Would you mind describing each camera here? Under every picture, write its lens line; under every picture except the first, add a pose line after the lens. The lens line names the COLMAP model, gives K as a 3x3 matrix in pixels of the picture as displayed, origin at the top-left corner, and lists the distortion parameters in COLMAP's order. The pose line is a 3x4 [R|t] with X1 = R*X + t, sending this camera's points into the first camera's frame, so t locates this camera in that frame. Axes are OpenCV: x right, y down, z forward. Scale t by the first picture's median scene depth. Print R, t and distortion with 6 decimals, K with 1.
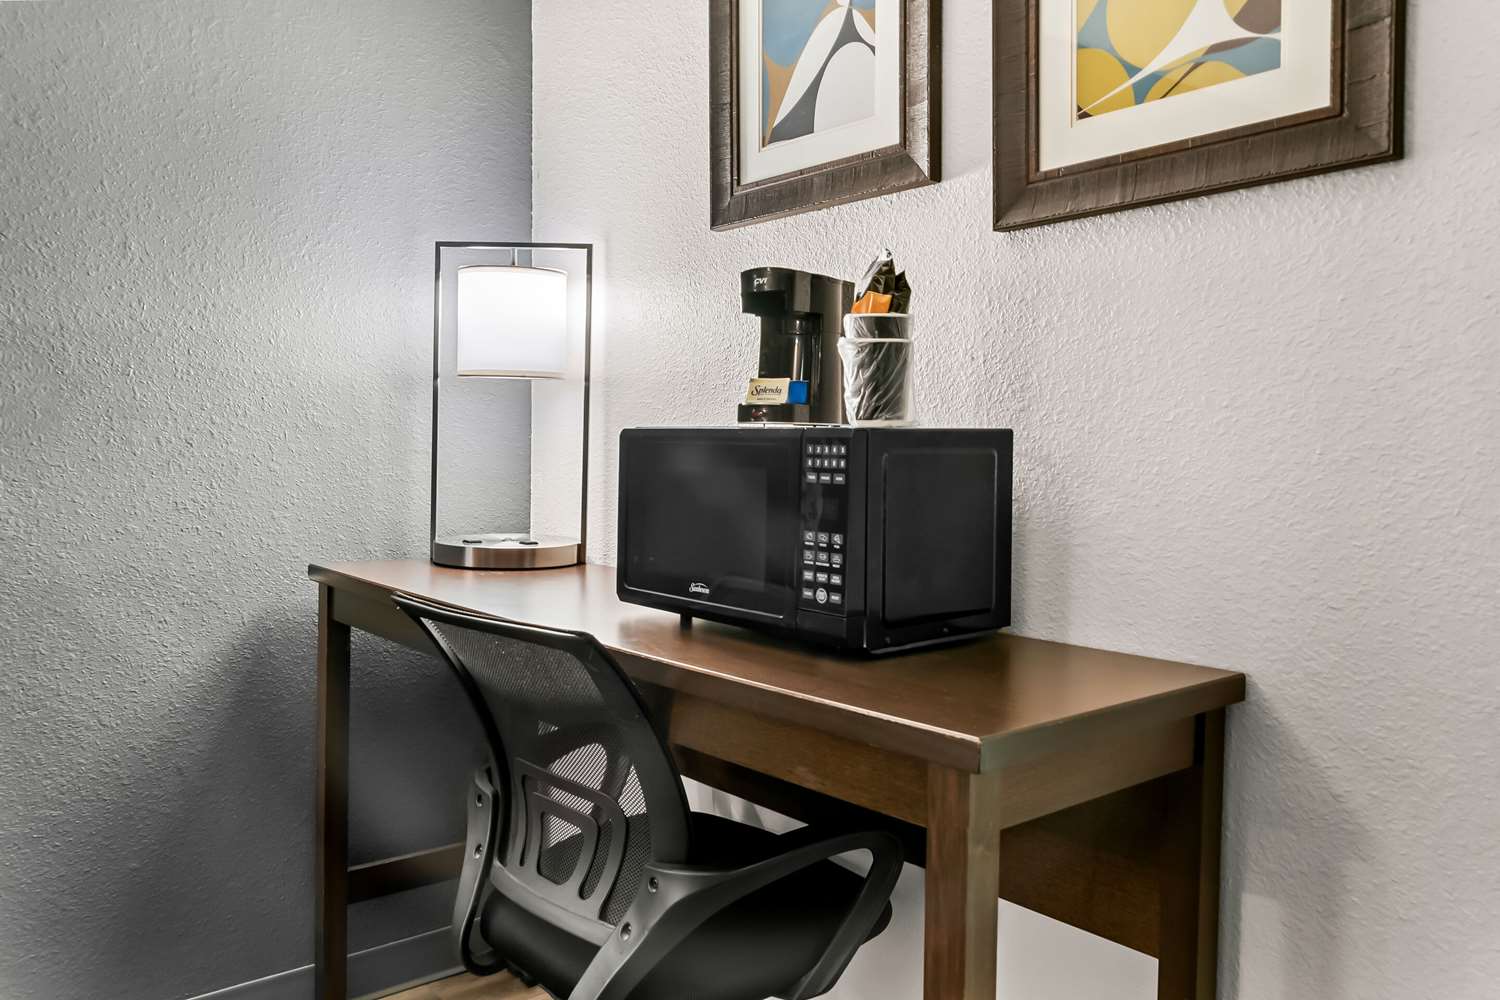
lens RADIAL K [[1111.5, 0, 753.3], [0, 1111.5, 496.7], [0, 0, 1]] dist [0.003177, 0.004503]
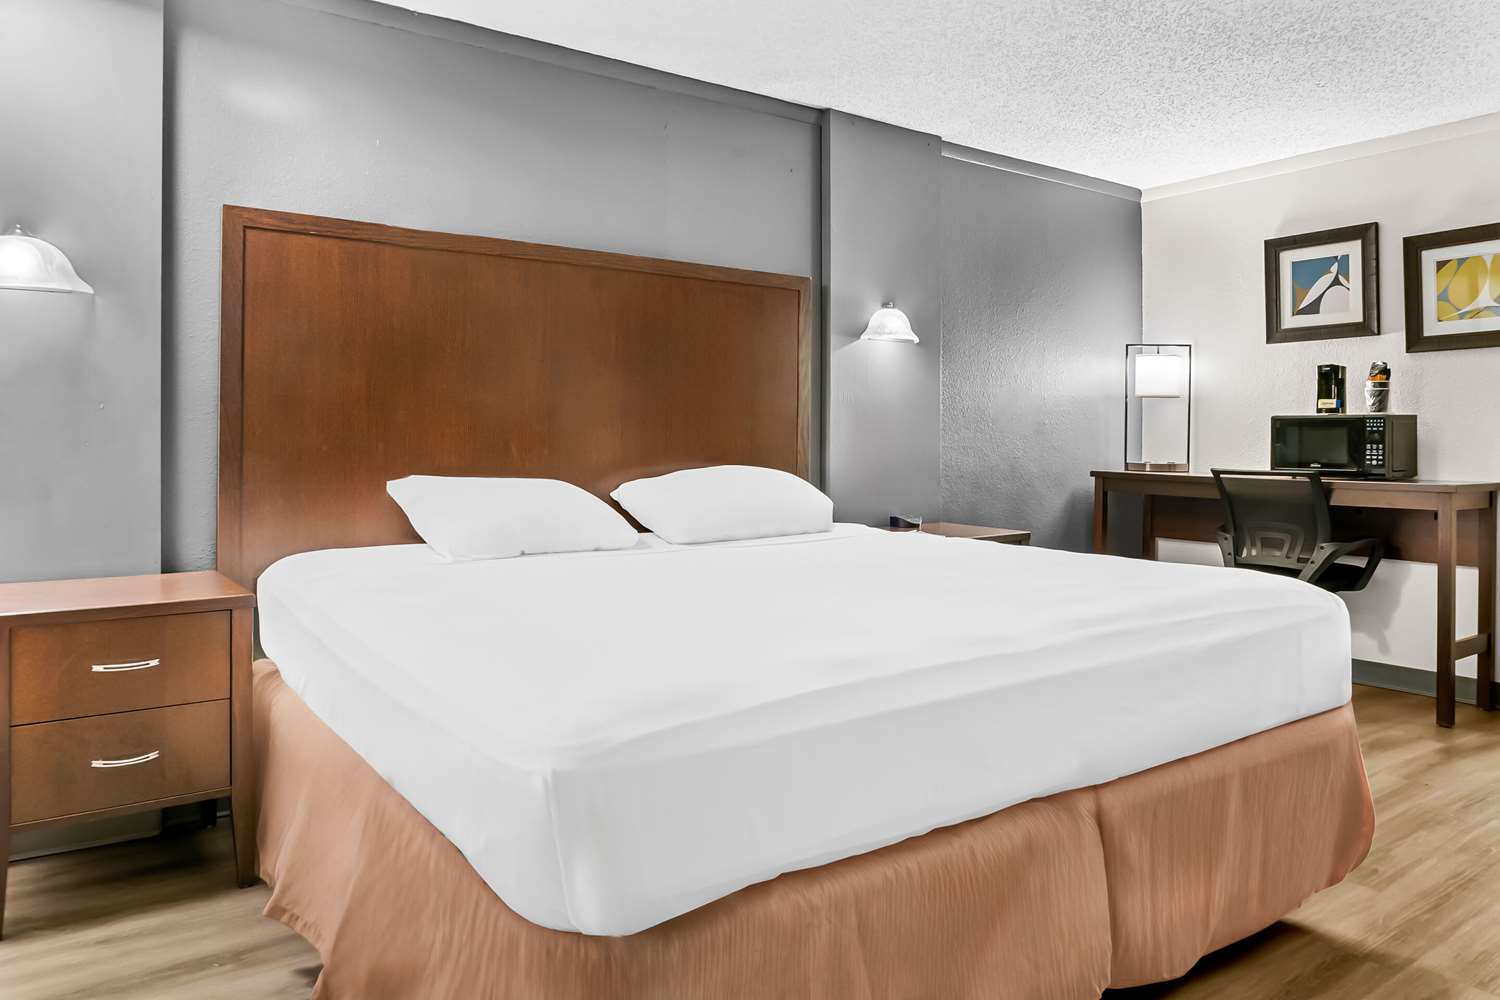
lens RADIAL K [[1079.2, 0, 728.3], [0, 1079.2, 437.7], [0, 0, 1]] dist [-0.003058, 0.005824]
pose [[0.997992, -0.008850, -0.062714, -1.542200], [0.005649, 0.998681, -0.051024, 0.151747], [0.063083, 0.050568, 0.996726, -2.211055]]
